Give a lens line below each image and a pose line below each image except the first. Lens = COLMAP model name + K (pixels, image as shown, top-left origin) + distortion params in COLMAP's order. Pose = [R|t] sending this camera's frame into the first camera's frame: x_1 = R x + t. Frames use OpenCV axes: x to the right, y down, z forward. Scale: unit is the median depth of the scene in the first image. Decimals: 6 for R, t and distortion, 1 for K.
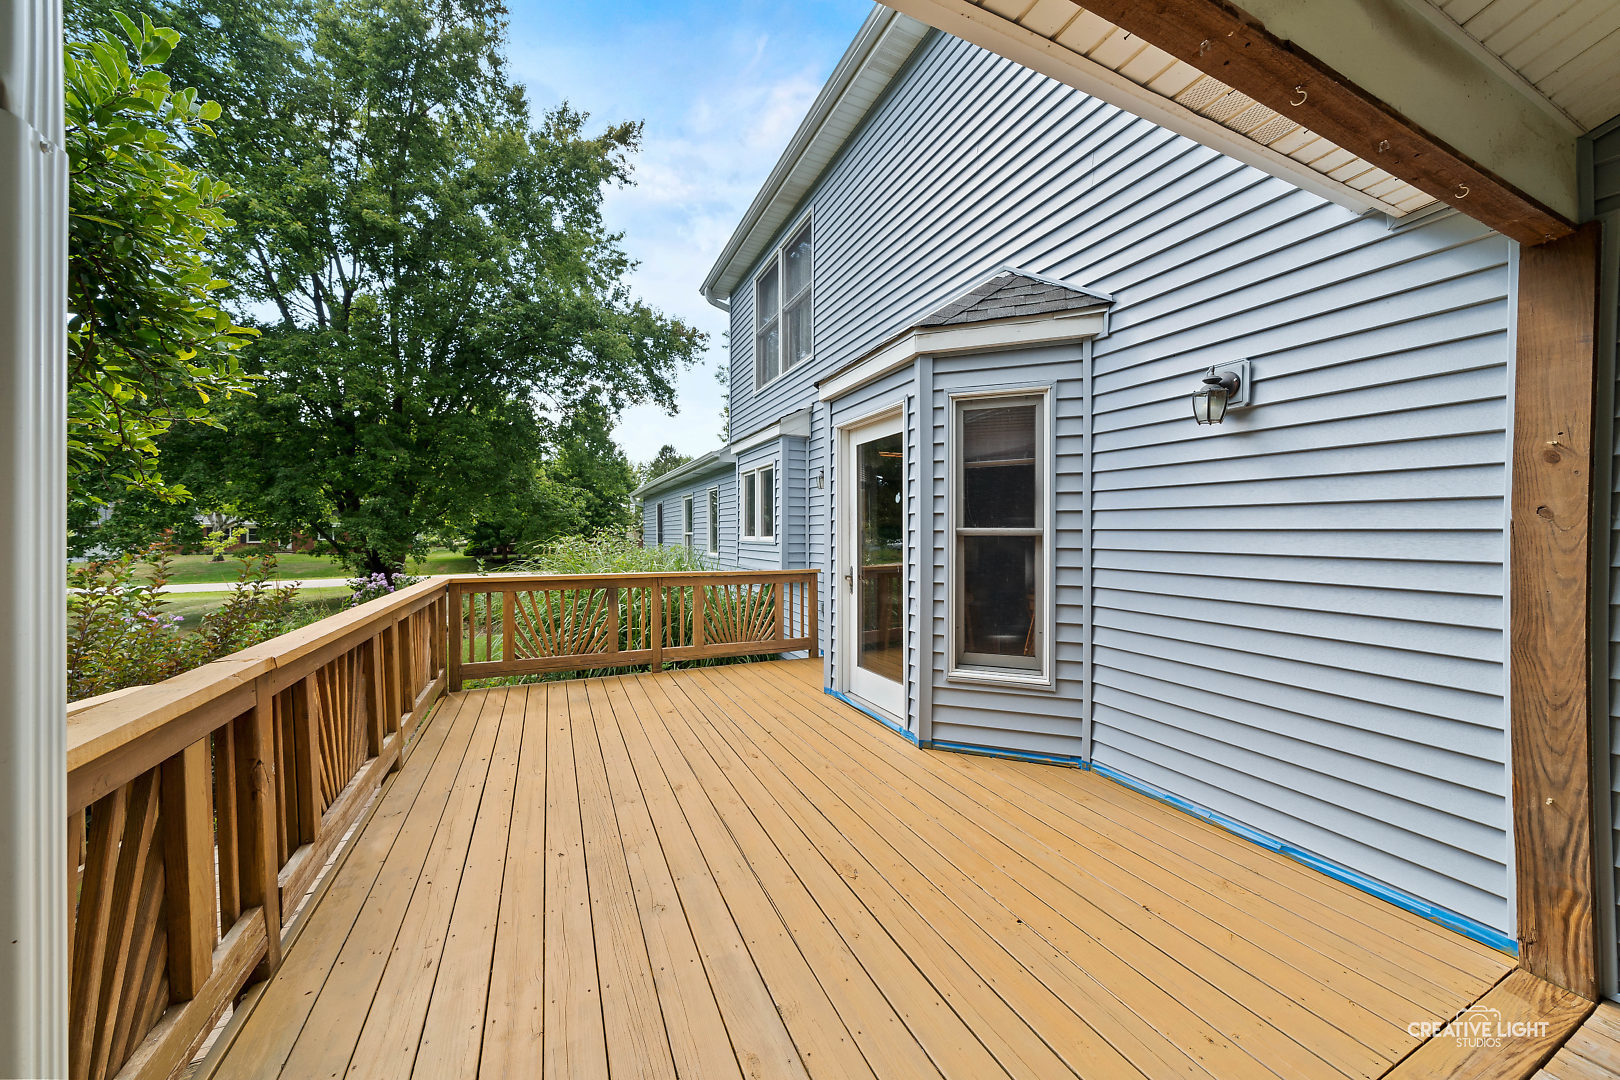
lens RADIAL K [[558.1, 0, 800.4], [0, 558.1, 537.8], [0, 0, 1]] dist [-0.001259, -0.000084]
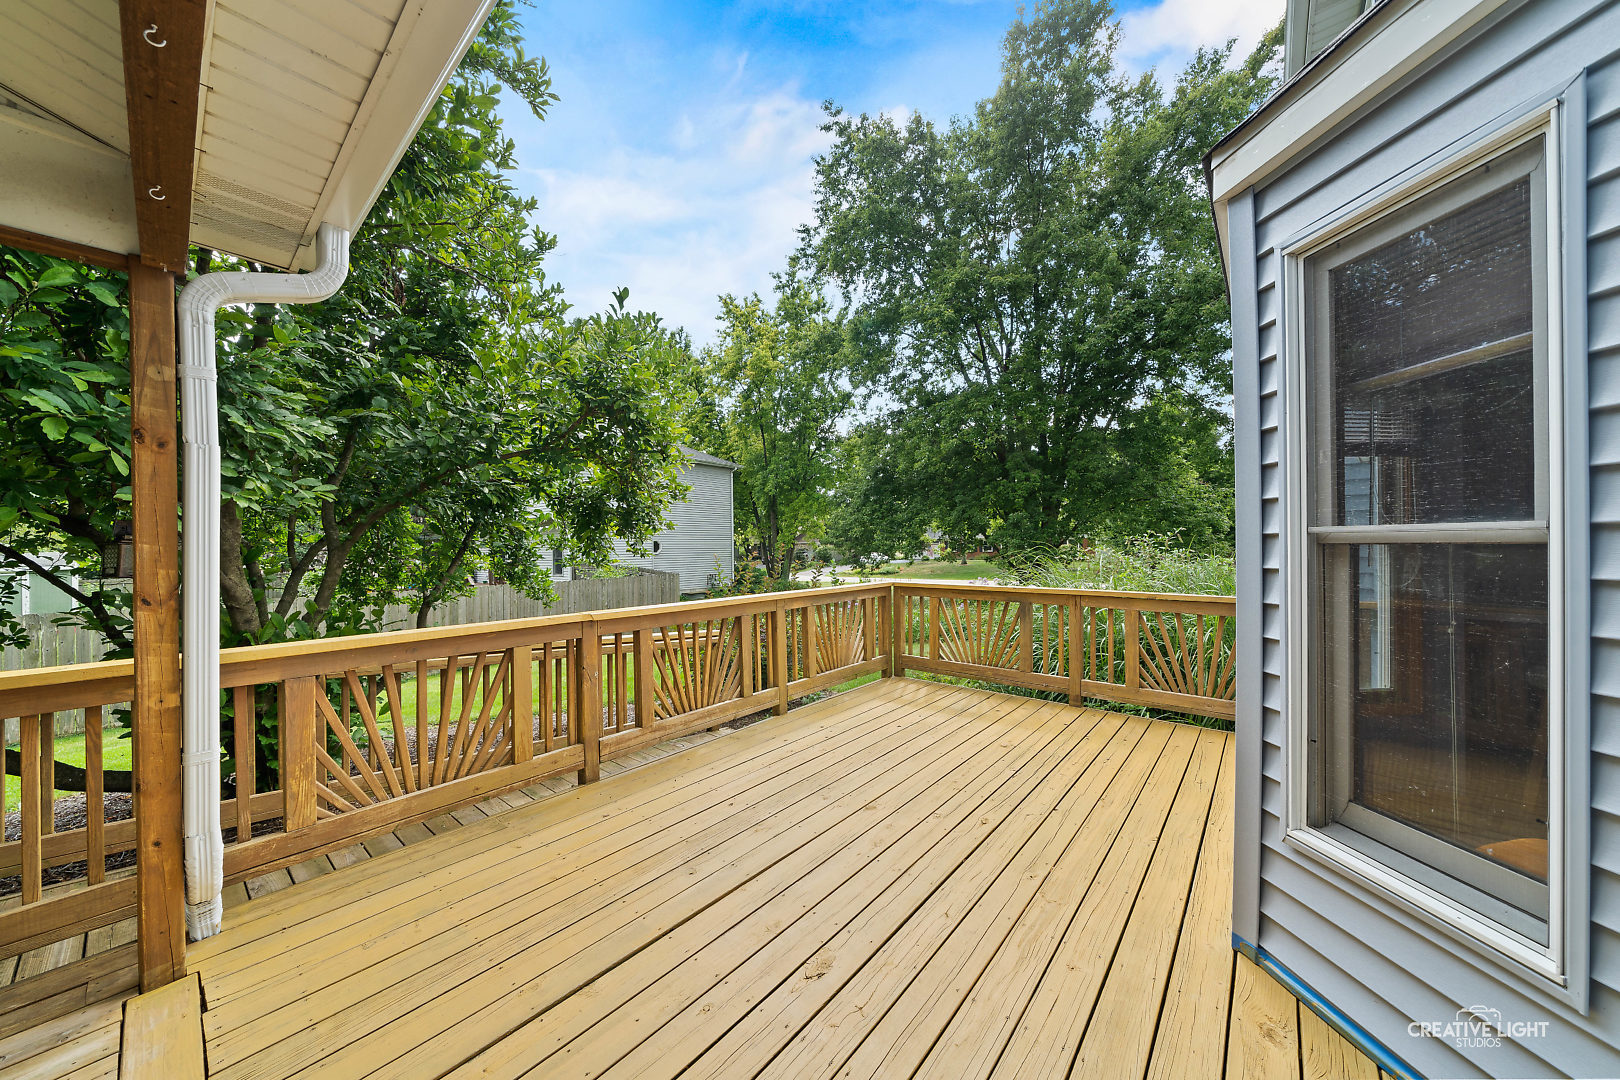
lens RADIAL K [[558.1, 0, 808.6], [0, 558.1, 543.8], [0, 0, 1]] dist [-0.001259, -0.000084]
pose [[0.445294, -0.003685, -0.895377, 0.466498], [-0.002458, 0.999983, -0.005338, -0.000014], [0.895381, 0.004578, 0.445277, 0.377459]]
